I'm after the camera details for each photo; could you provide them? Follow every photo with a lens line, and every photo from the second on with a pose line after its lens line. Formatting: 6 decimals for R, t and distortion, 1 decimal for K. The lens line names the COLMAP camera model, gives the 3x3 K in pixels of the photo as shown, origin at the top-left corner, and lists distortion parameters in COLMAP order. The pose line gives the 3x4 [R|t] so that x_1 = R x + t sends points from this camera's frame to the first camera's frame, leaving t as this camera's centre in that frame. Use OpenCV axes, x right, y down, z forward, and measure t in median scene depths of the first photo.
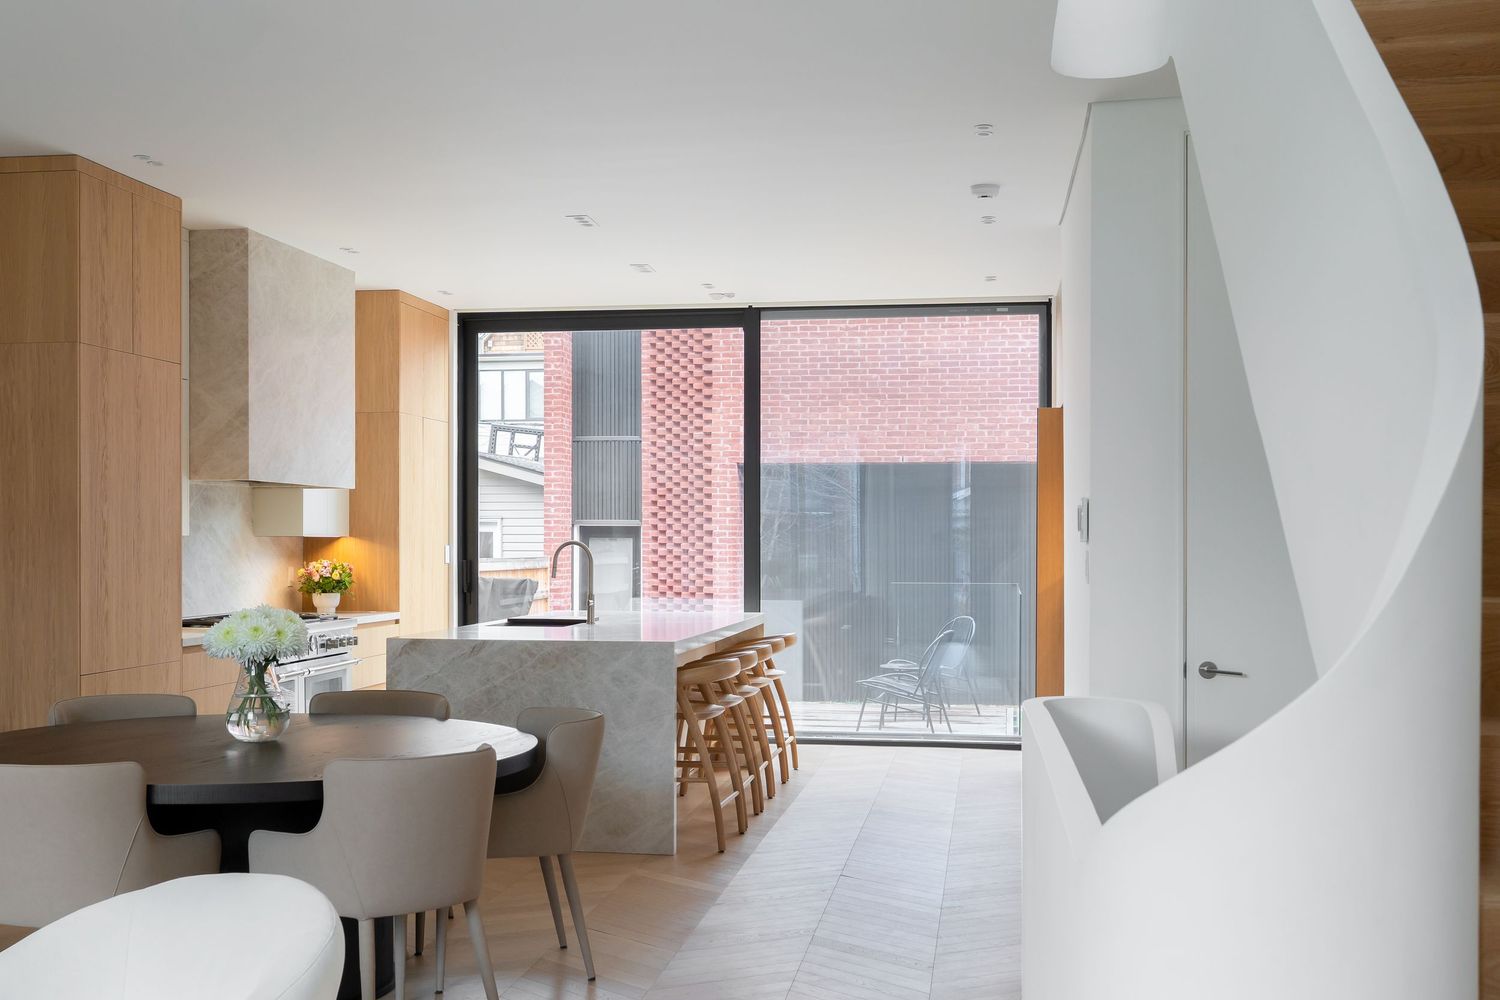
lens RADIAL K [[1711.0, 0, 746.7], [0, 1711.0, 584.2], [0, 0, 1]] dist [0.140956, 0.001343]
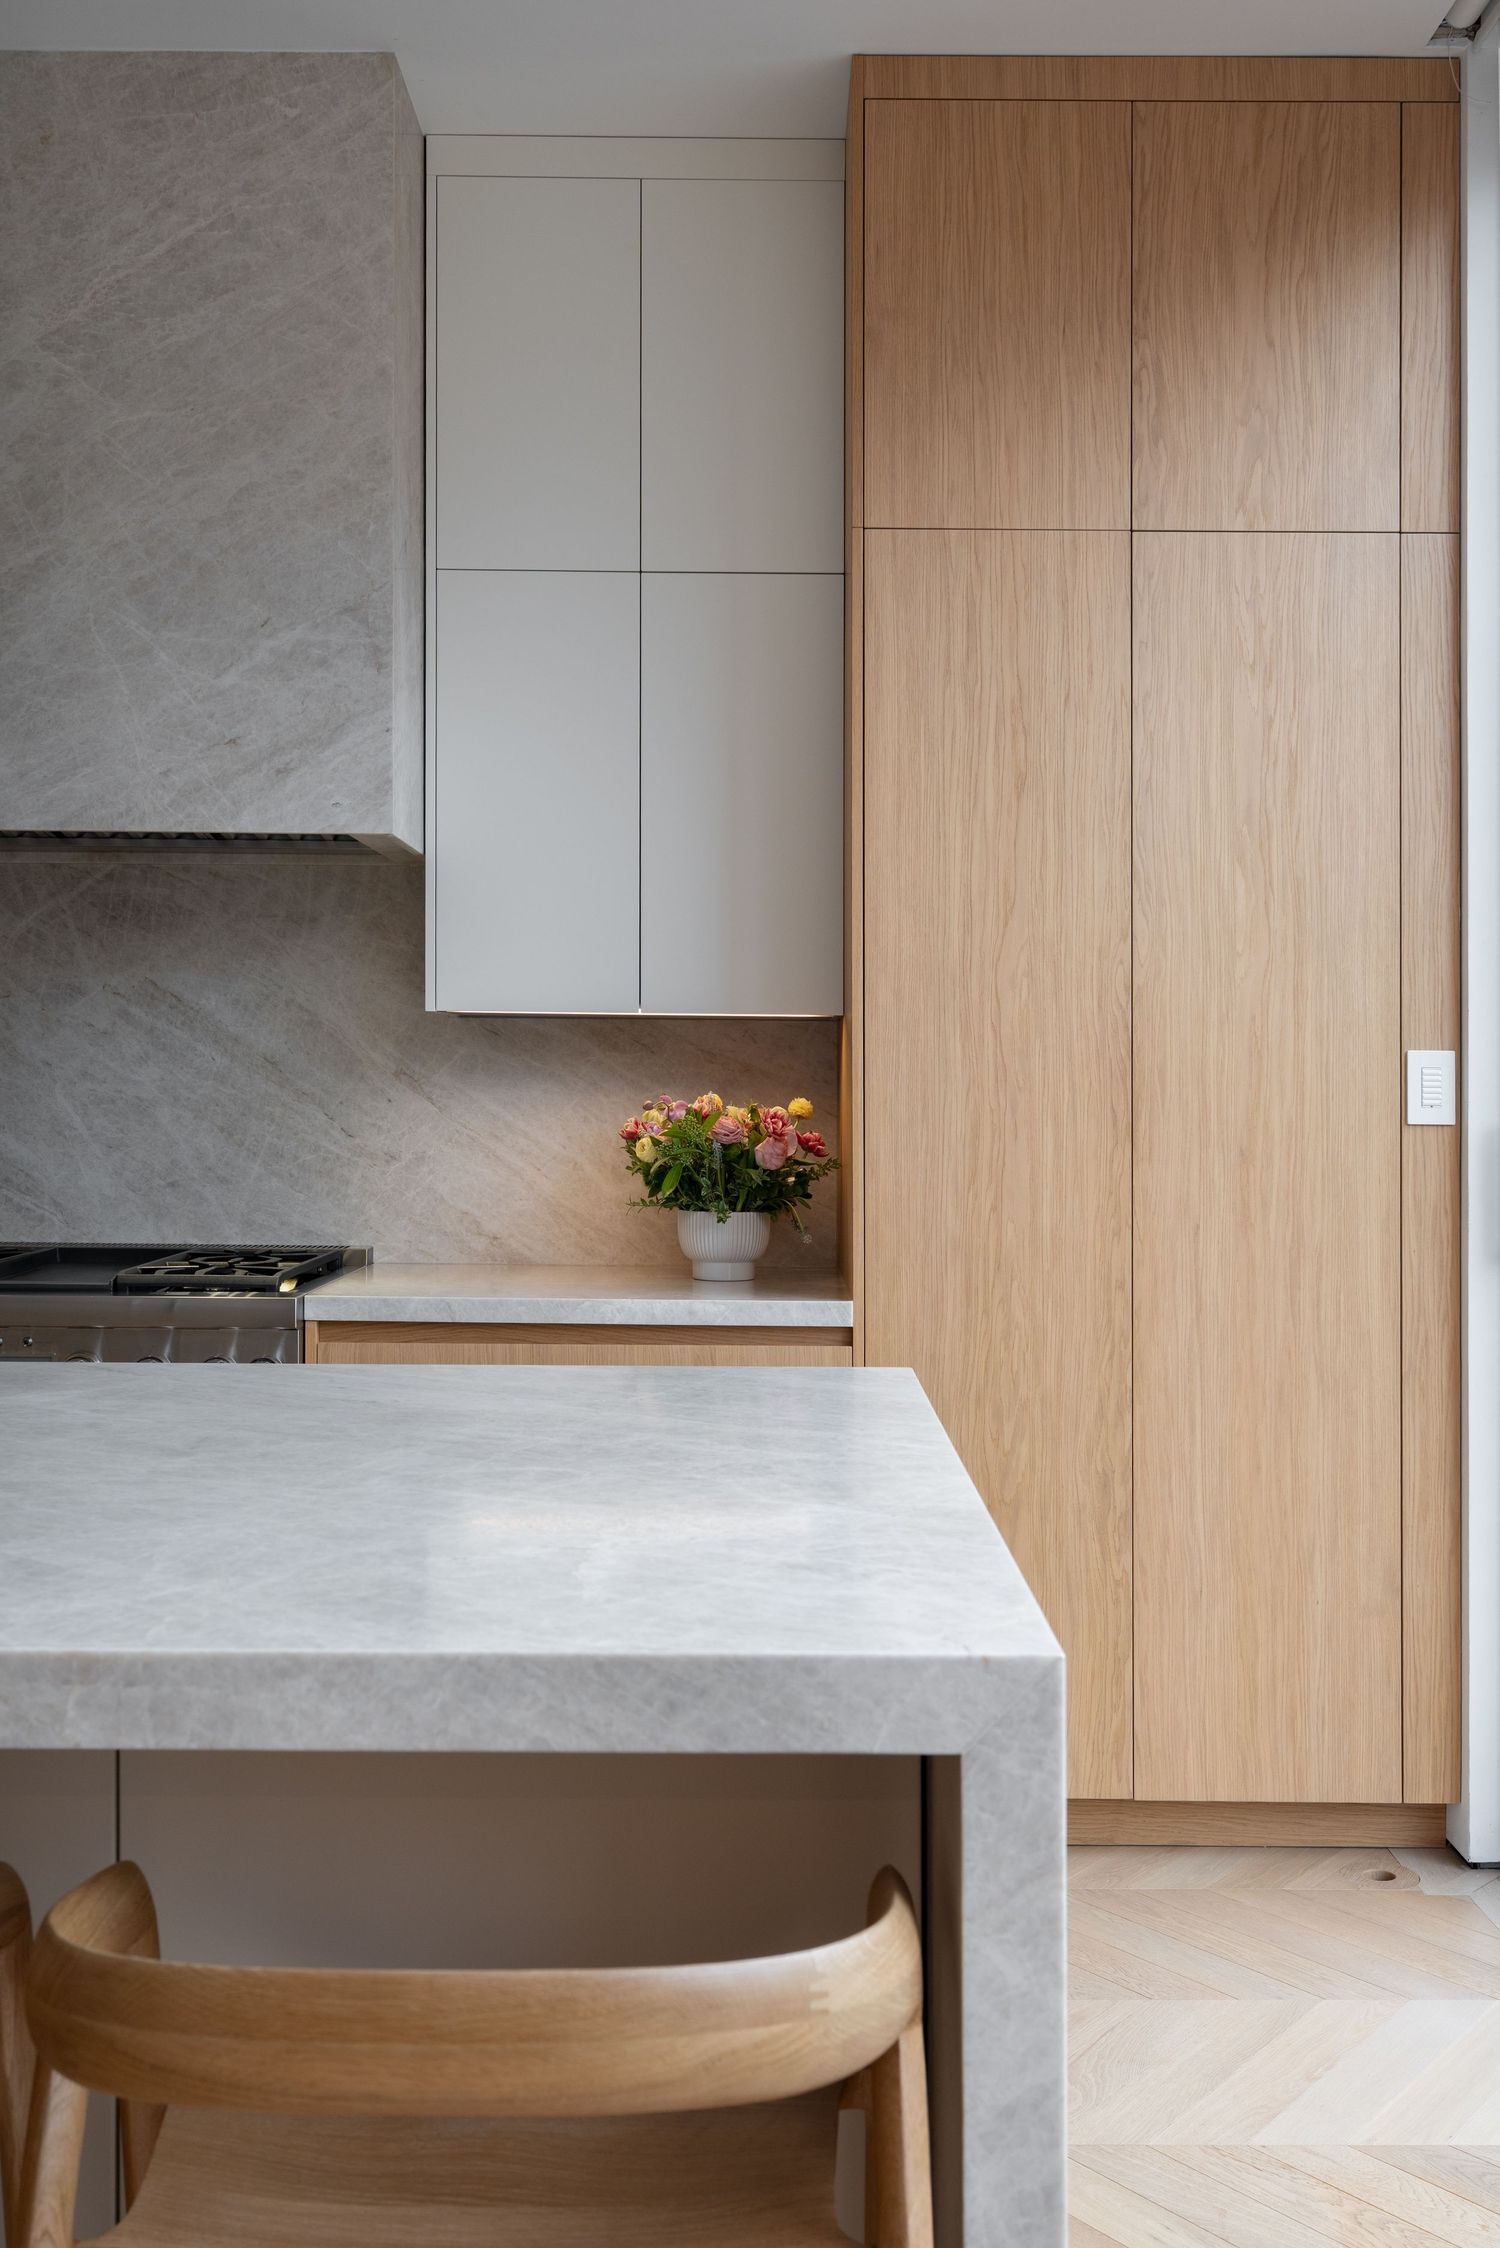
lens RADIAL K [[2242.4, 0, 956.8], [0, 2242.4, 1100.2], [0, 0, 1]] dist [0.001180, 0.005089]
pose [[0.146719, 0.006866, -0.989154, 0.136896], [-0.033656, 0.999432, 0.001945, -0.015407], [0.988605, 0.033005, 0.146867, 0.986505]]
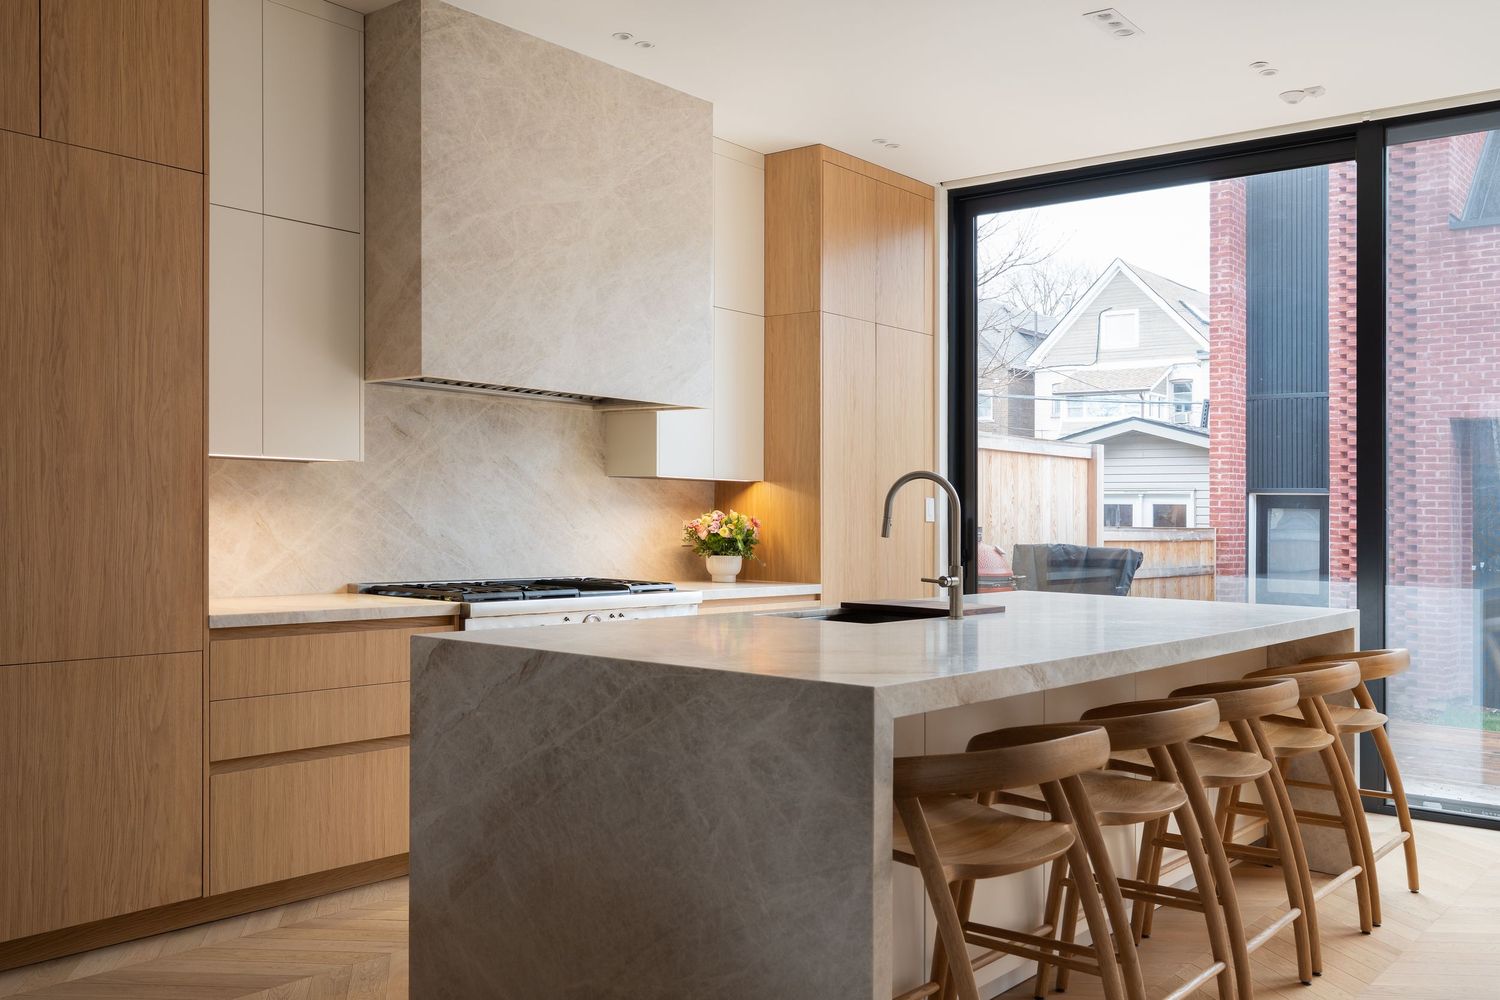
lens RADIAL K [[1349.0, 0, 748.7], [0, 1349.0, 511.8], [0, 0, 1]] dist [0.001978, 0.000803]
pose [[0.861233, 0.009756, -0.508116, 0.065005], [-0.026819, 0.999295, -0.026269, 0.001251], [0.507502, 0.036251, 0.860888, 0.503405]]
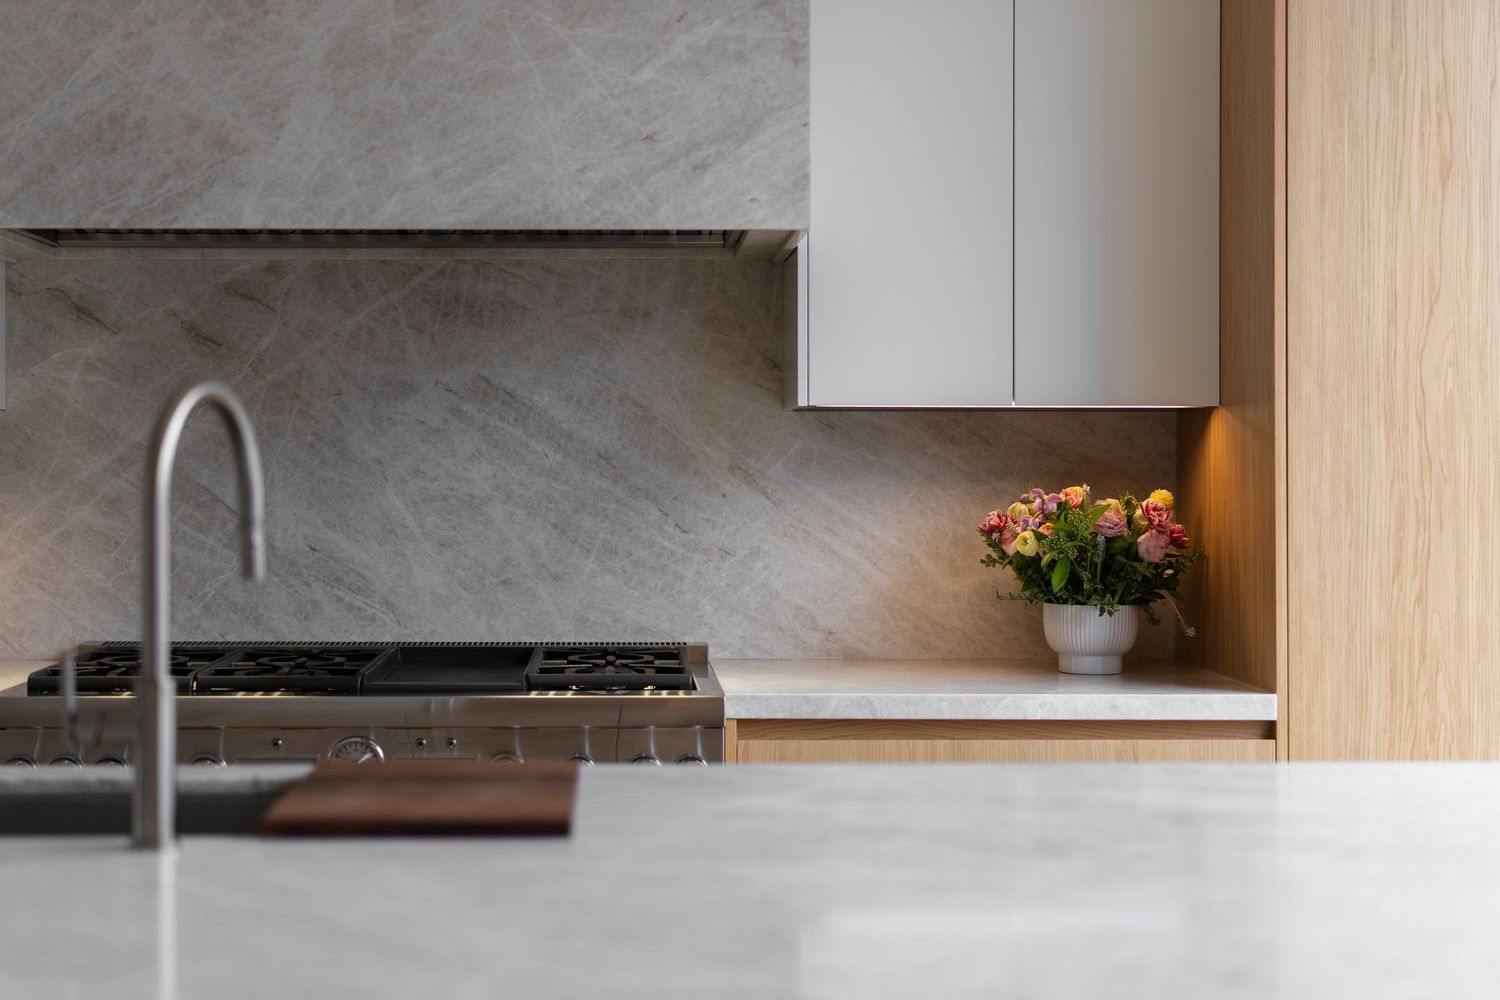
lens RADIAL K [[2308.5, 0, 750.0], [0, 2308.5, 500.0], [0, 0, 1]] dist [0.026235, -0.005484]
pose [[0.143829, 0.013906, -0.989505, 0.131666], [-0.024276, 0.999650, 0.010520, -0.014802], [0.989305, 0.022509, 0.144117, 0.891024]]
